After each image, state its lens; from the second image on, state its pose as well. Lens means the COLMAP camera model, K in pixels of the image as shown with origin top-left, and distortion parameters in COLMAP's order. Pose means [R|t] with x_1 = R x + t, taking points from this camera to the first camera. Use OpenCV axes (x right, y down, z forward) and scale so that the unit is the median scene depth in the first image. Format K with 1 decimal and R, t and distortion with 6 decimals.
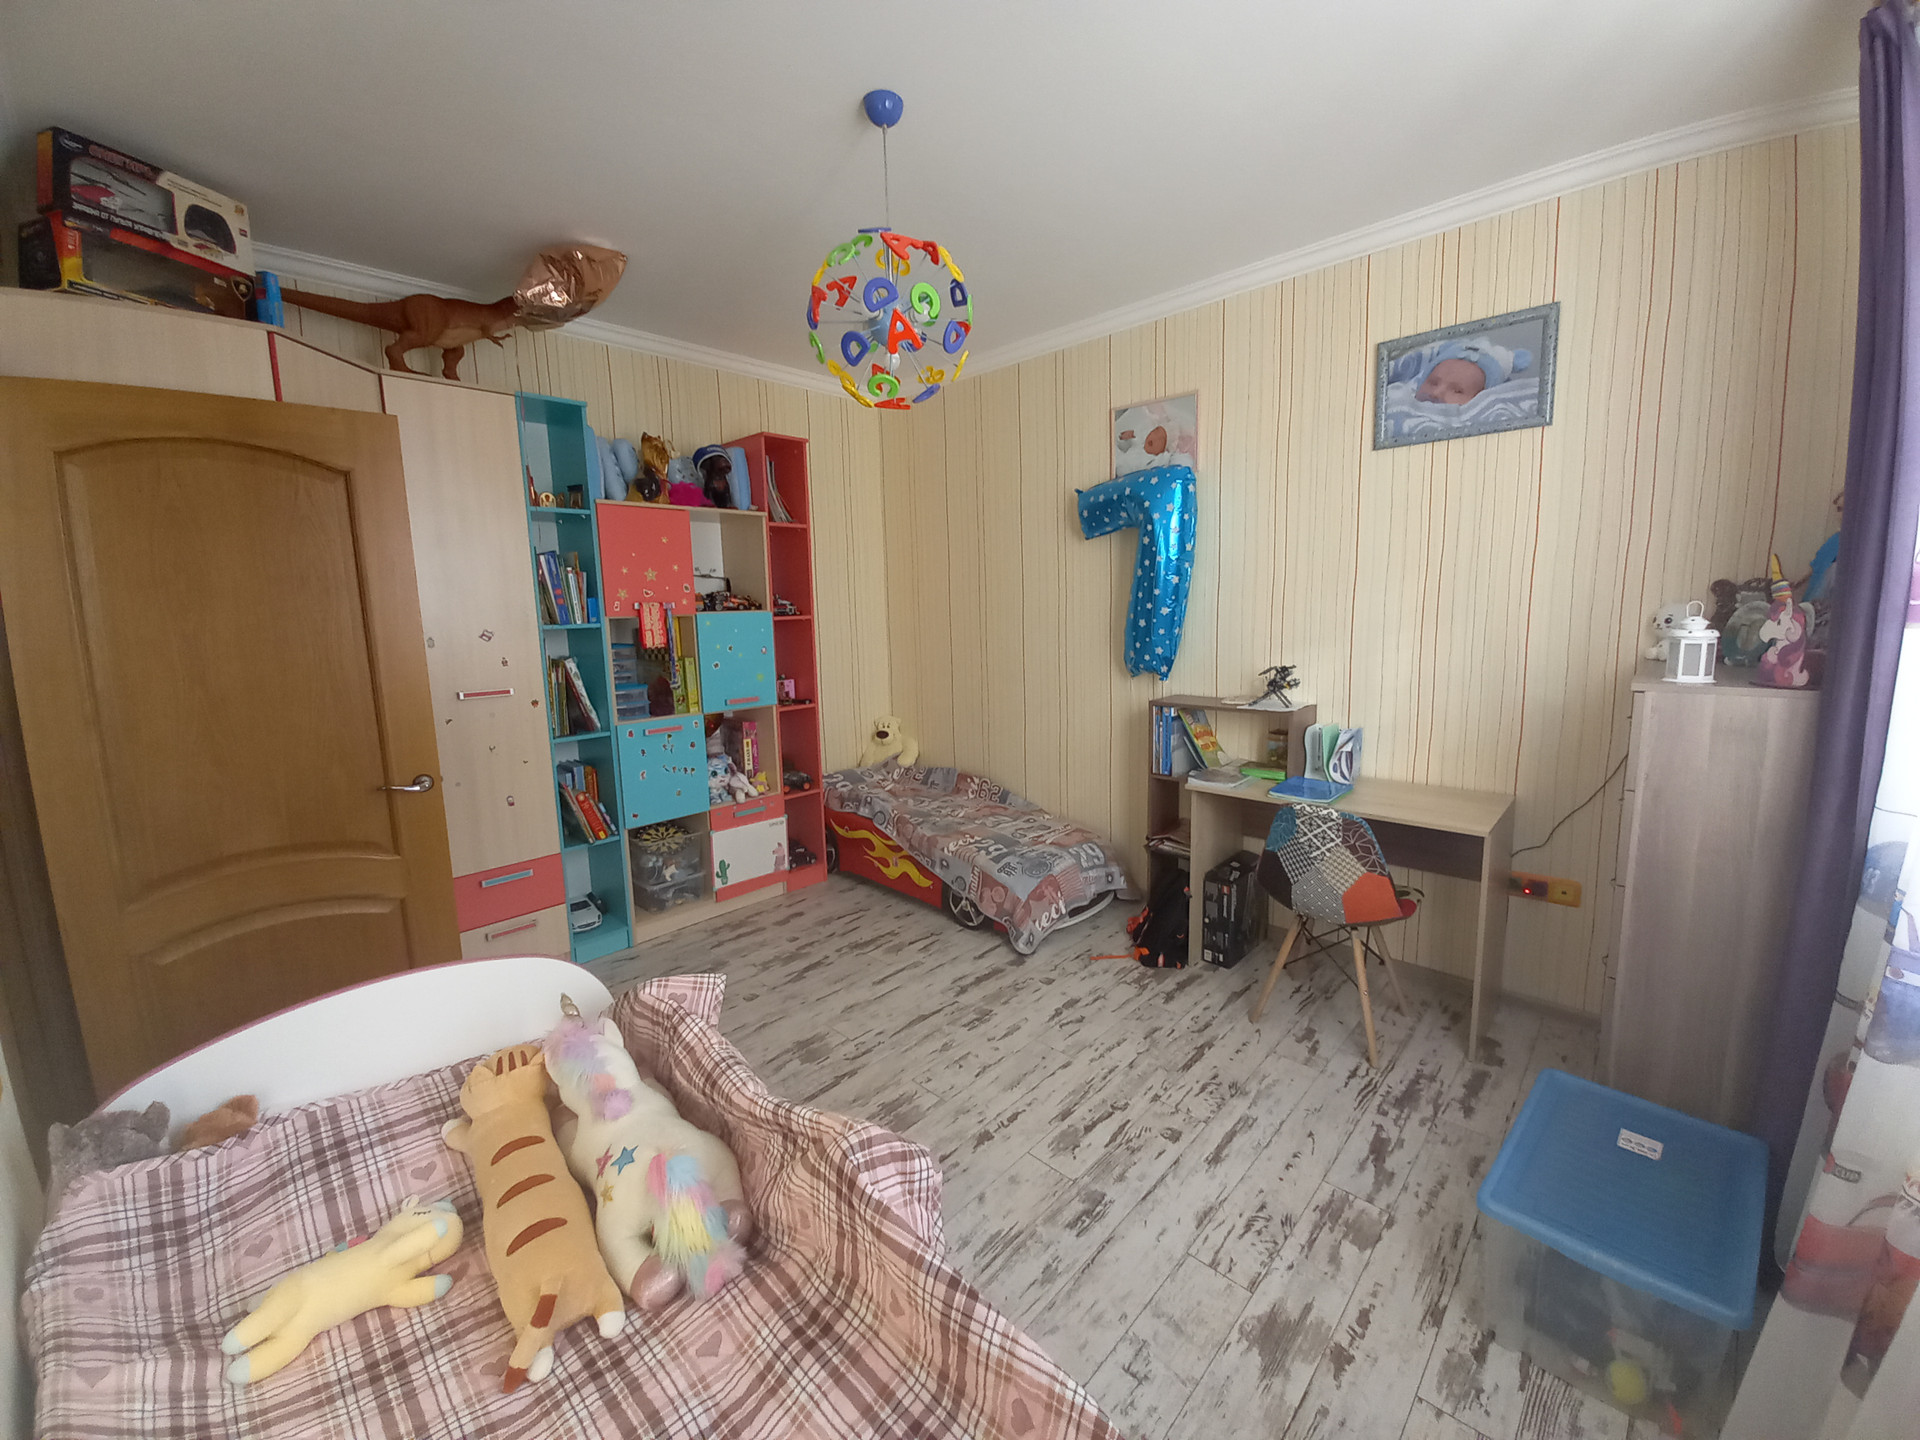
lens RADIAL K [[741.6, 0, 961.5], [0, 741.6, 723.8], [0, 0, 1]] dist [-0.012559, -0.002836]
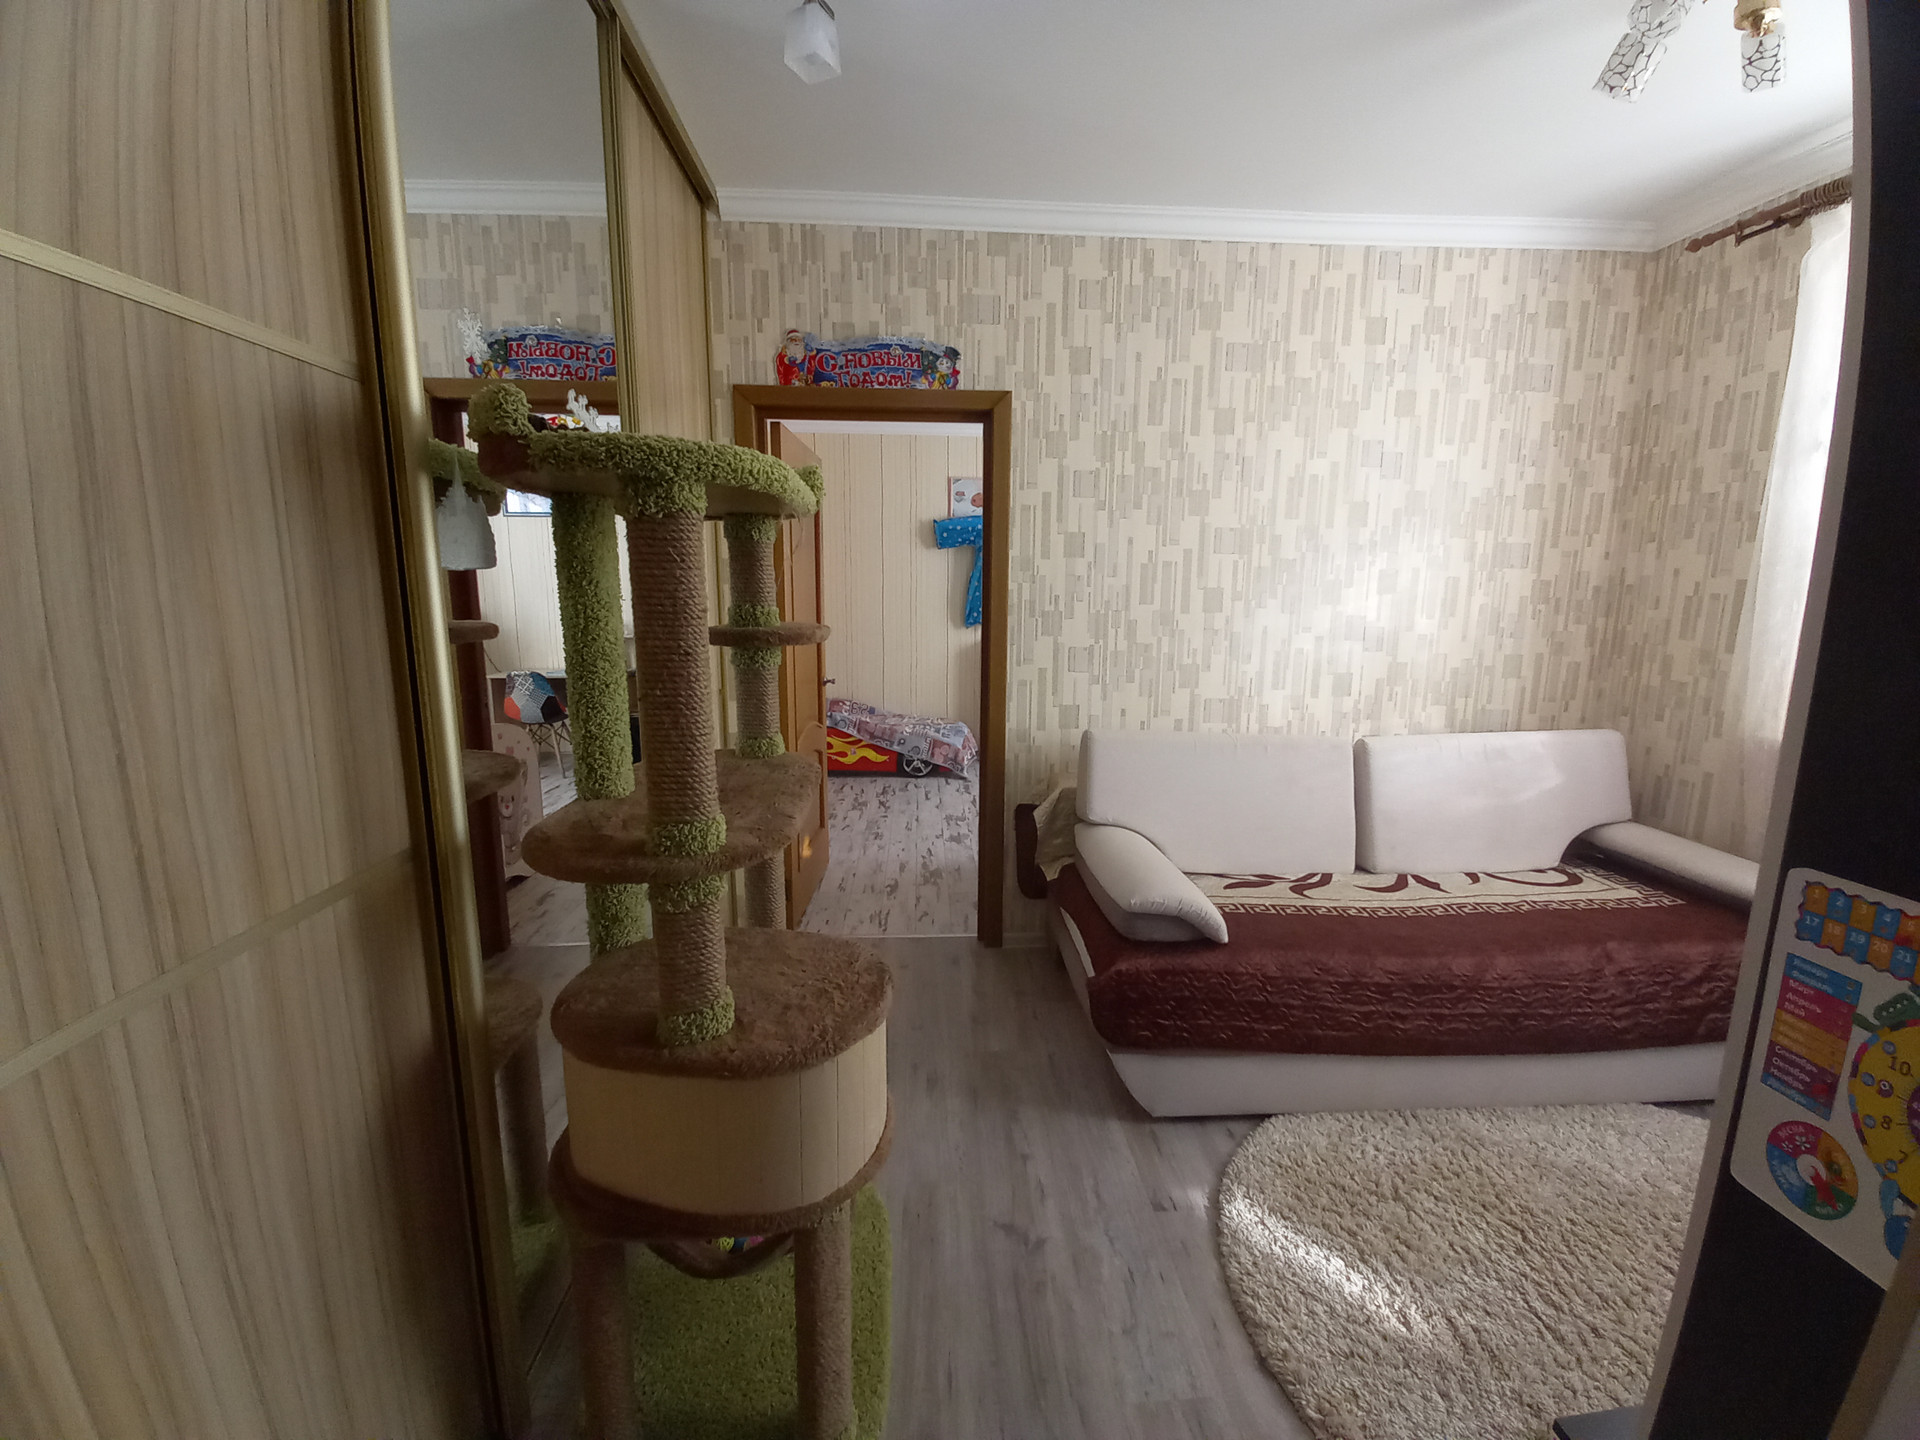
lens RADIAL K [[747.5, 0, 966.9], [0, 747.5, 711.9], [0, 0, 1]] dist [0.018179, -0.017154]
pose [[0.672302, -0.085216, 0.735356, -1.221763], [0.091261, 0.995316, 0.031905, 0.090043], [-0.734630, 0.045660, 0.676930, -0.246519]]
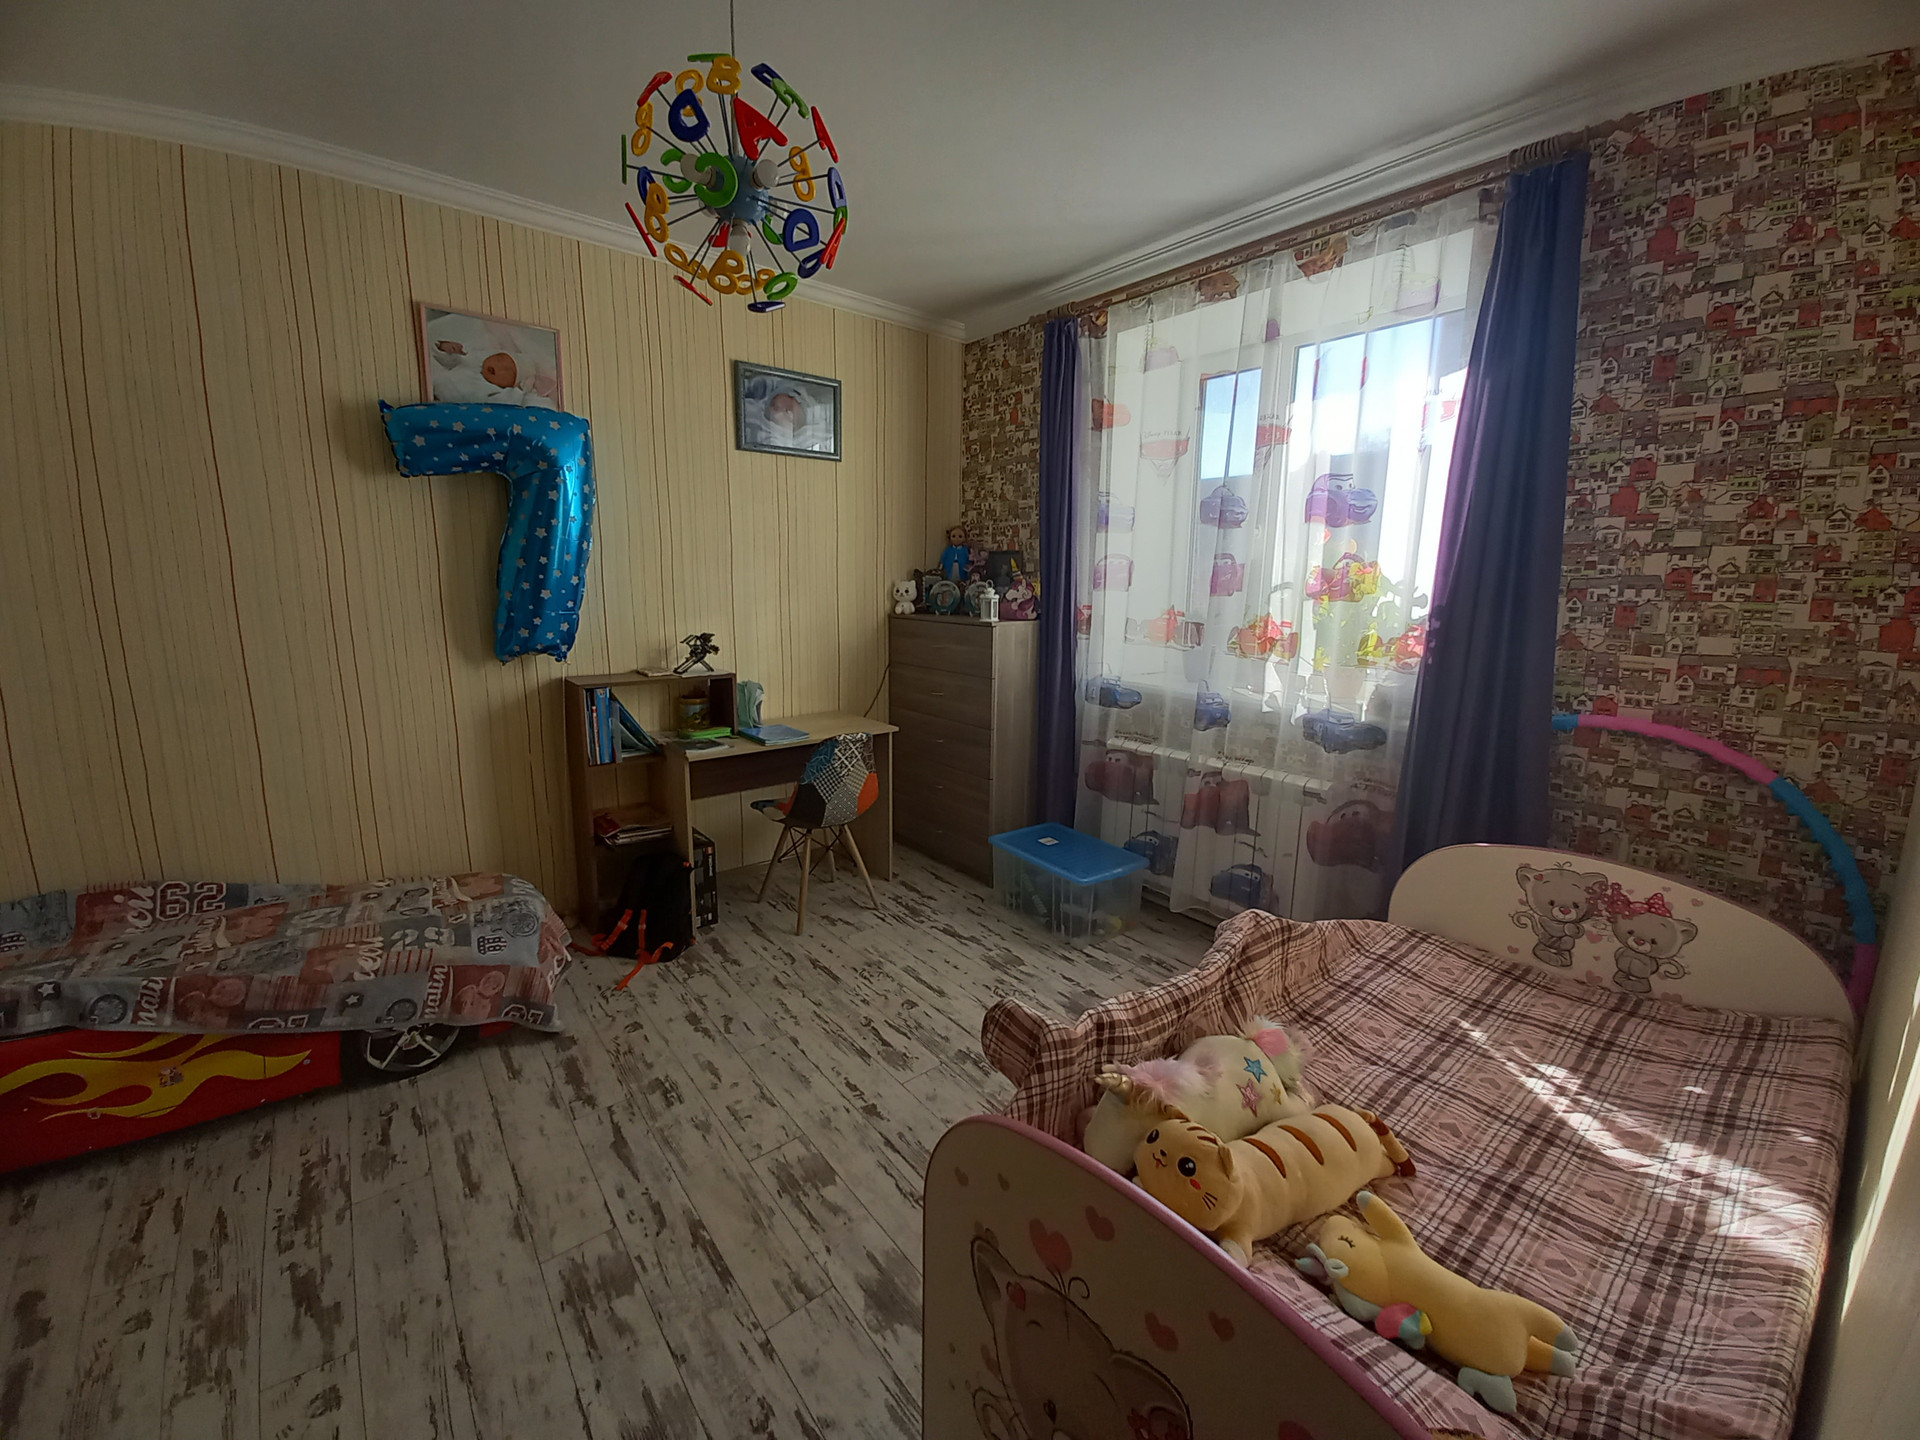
lens RADIAL K [[747.5, 0, 966.9], [0, 747.5, 711.9], [0, 0, 1]] dist [0.018179, -0.017154]
pose [[0.109703, -0.149222, 0.982699, -0.560548], [0.142333, 0.980836, 0.133050, -0.050427], [-0.983721, 0.125274, 0.128840, 0.441114]]
